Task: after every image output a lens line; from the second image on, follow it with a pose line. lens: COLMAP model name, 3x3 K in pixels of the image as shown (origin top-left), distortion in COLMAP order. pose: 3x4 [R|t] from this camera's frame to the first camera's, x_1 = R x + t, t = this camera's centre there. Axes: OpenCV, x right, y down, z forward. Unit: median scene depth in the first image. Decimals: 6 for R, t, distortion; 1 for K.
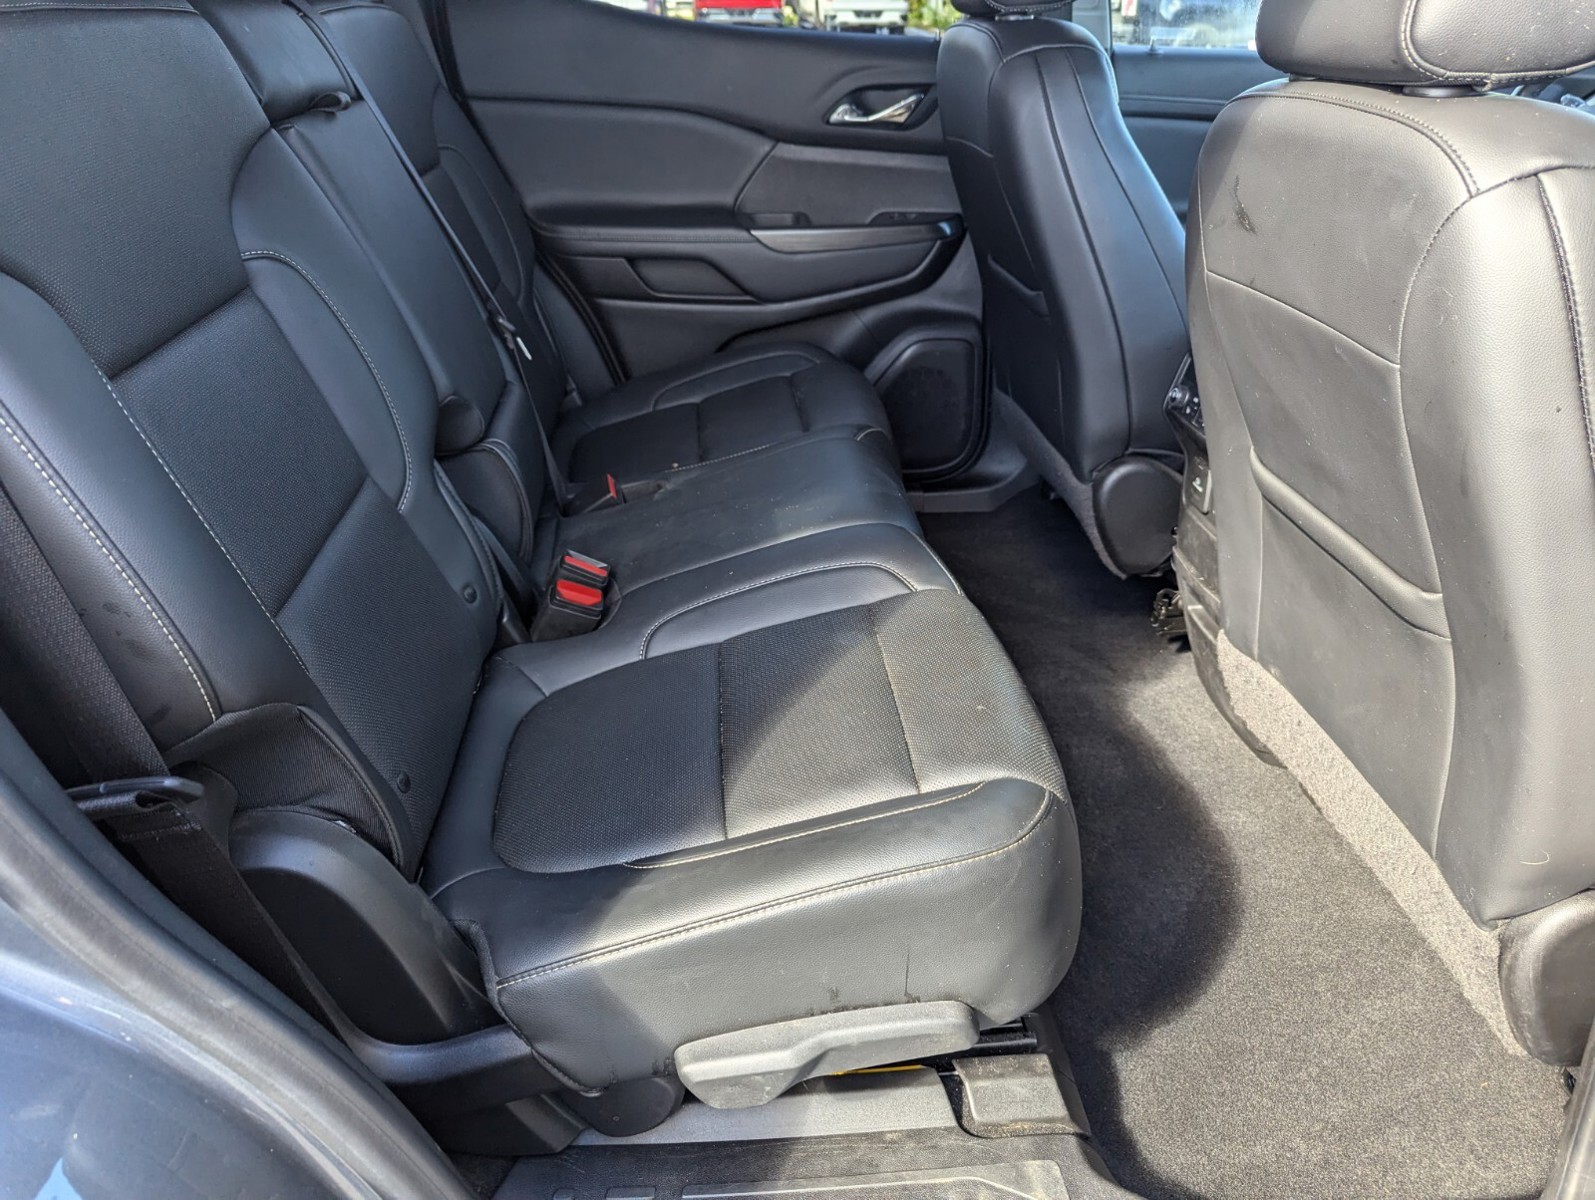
lens RADIAL K [[1156.9, 0, 797.5], [0, 1156.9, 600.0], [0, 0, 1]] dist [0.027896, 0.000047]
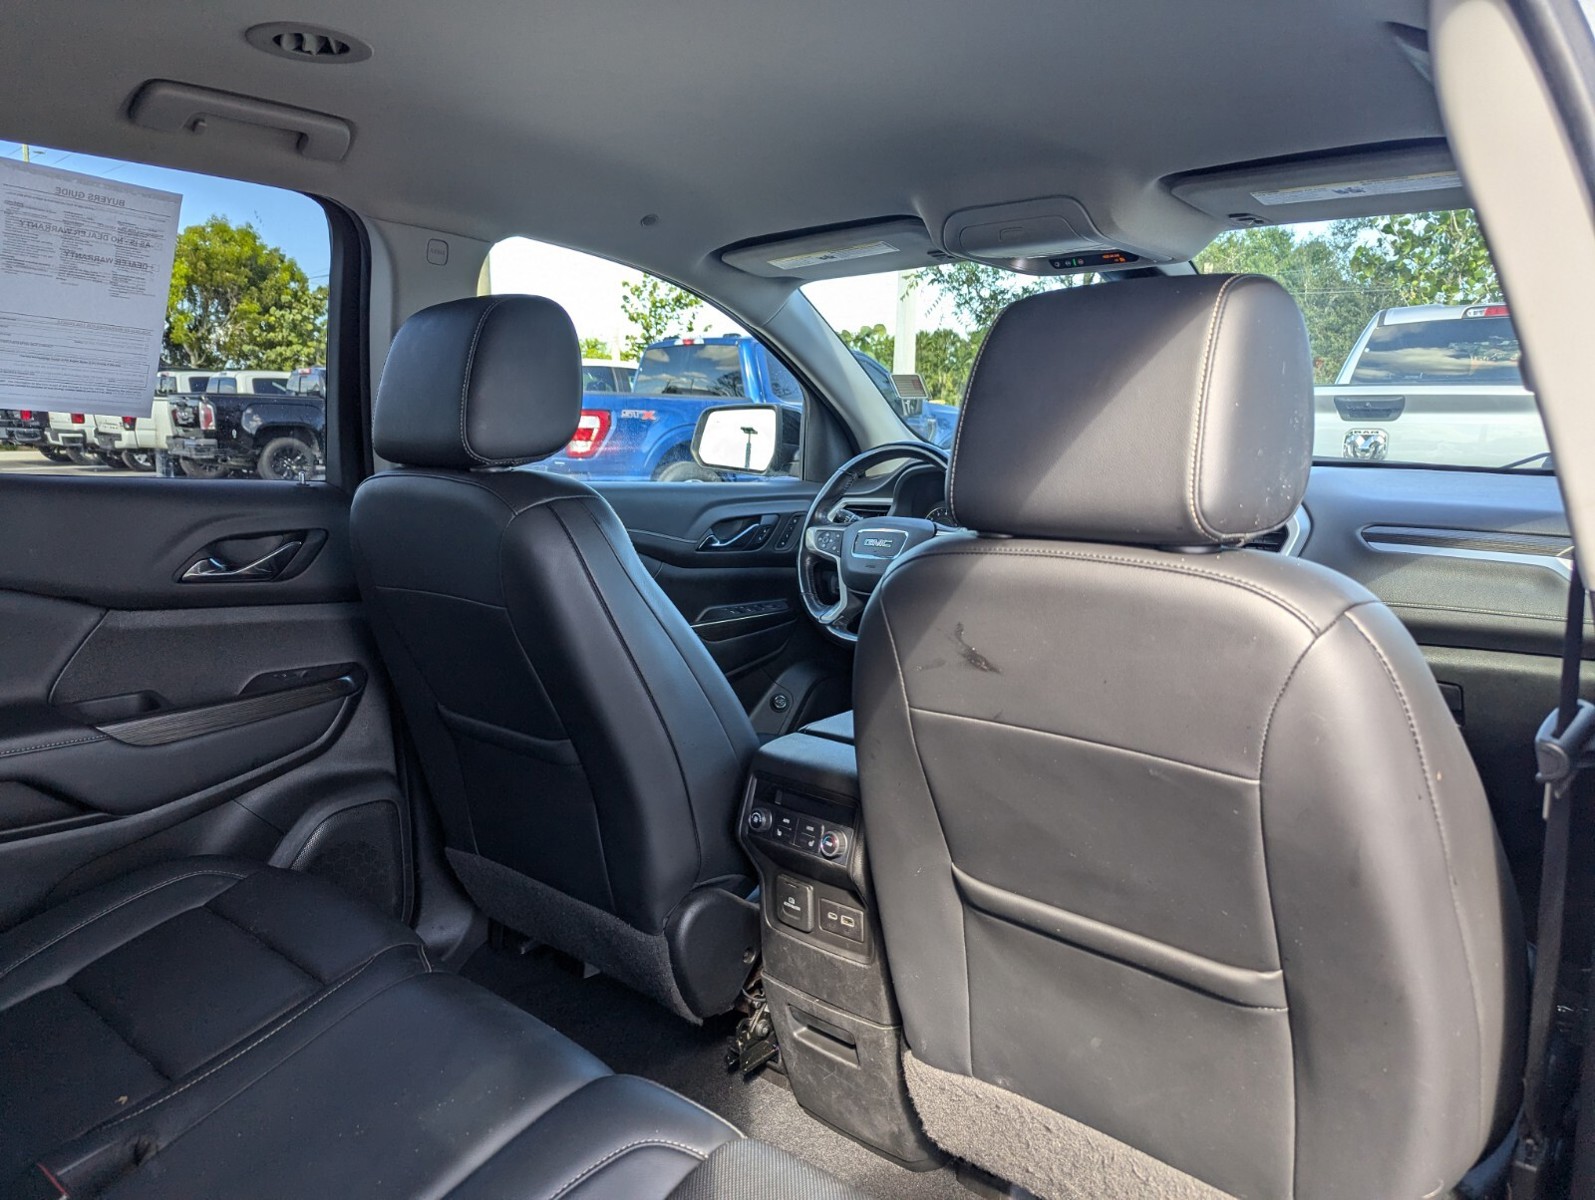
lens RADIAL K [[1156.9, 0, 797.5], [0, 1156.9, 600.0], [0, 0, 1]] dist [0.027896, 0.000047]
pose [[0.733815, -0.108483, 0.670632, -0.246593], [0.310584, 0.931534, -0.189158, -0.139894], [-0.604197, 0.347095, 0.717267, 0.207832]]
